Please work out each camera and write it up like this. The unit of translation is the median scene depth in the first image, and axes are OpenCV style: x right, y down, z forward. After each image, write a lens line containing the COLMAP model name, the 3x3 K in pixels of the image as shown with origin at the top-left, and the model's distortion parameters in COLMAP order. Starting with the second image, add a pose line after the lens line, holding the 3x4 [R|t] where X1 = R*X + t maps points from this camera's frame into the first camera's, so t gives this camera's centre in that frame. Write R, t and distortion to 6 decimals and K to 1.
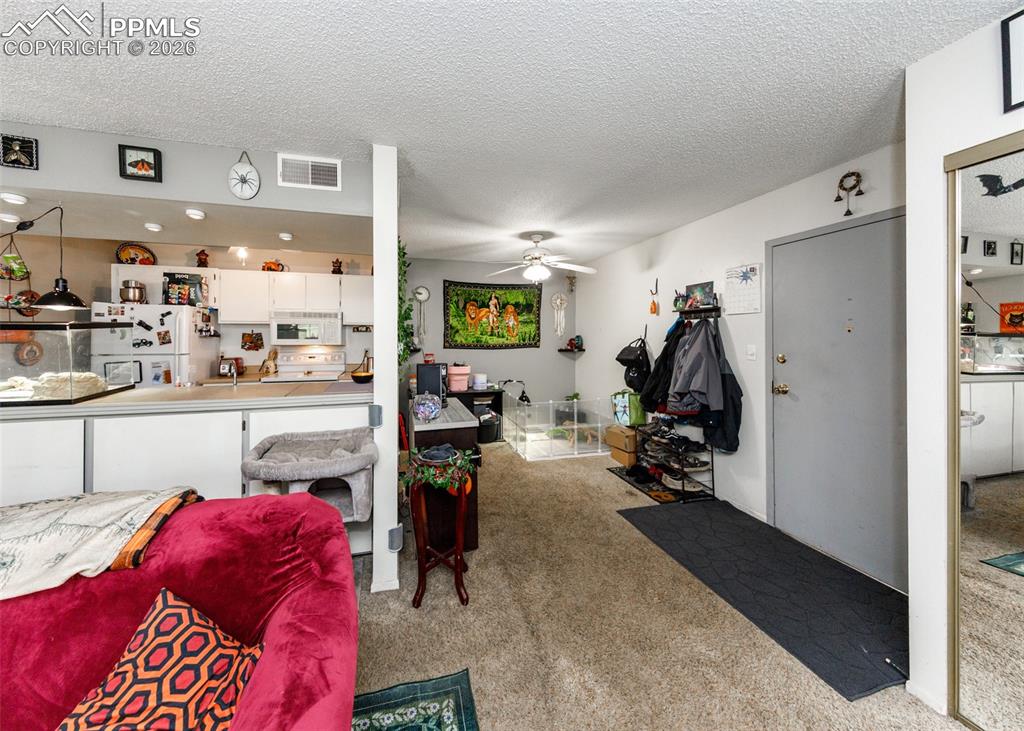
lens RADIAL K [[361.8, 0, 491.6], [0, 361.8, 336.9], [0, 0, 1]] dist [0.000976, 0.000039]
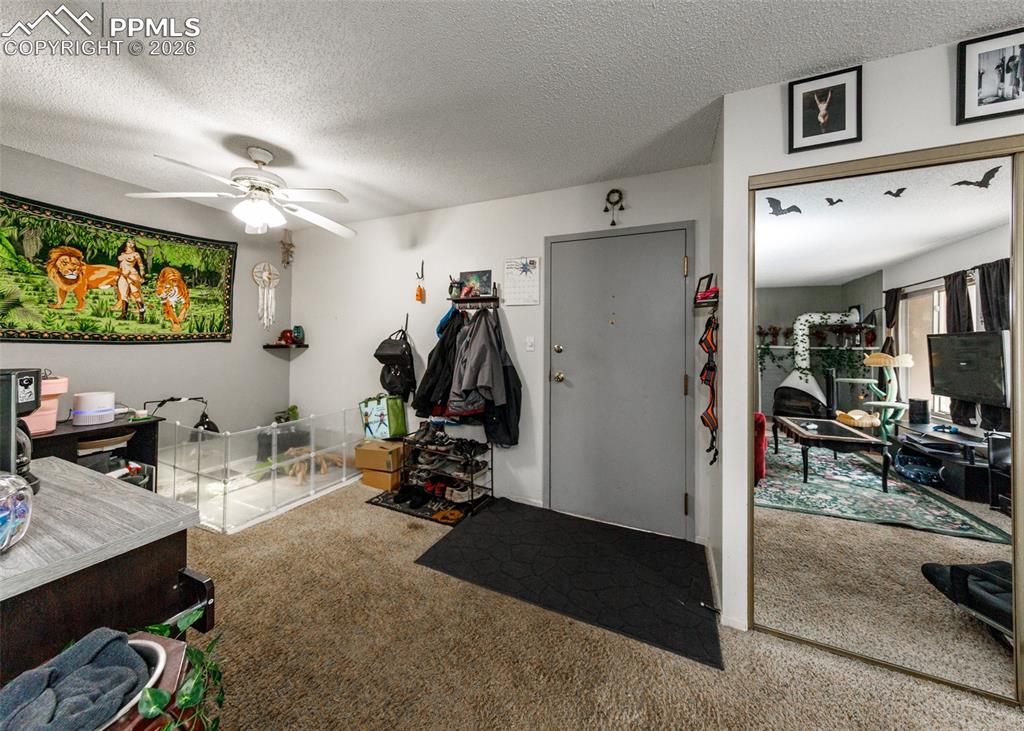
lens RADIAL K [[358.5, 0, 509.3], [0, 358.5, 339.5], [0, 0, 1]] dist [0.001071, -0.000032]
pose [[0.626905, 0.015363, 0.778944, -0.083762], [-0.017163, 0.999835, -0.005907, 0.031144], [-0.778906, -0.009666, 0.627066, 0.335882]]
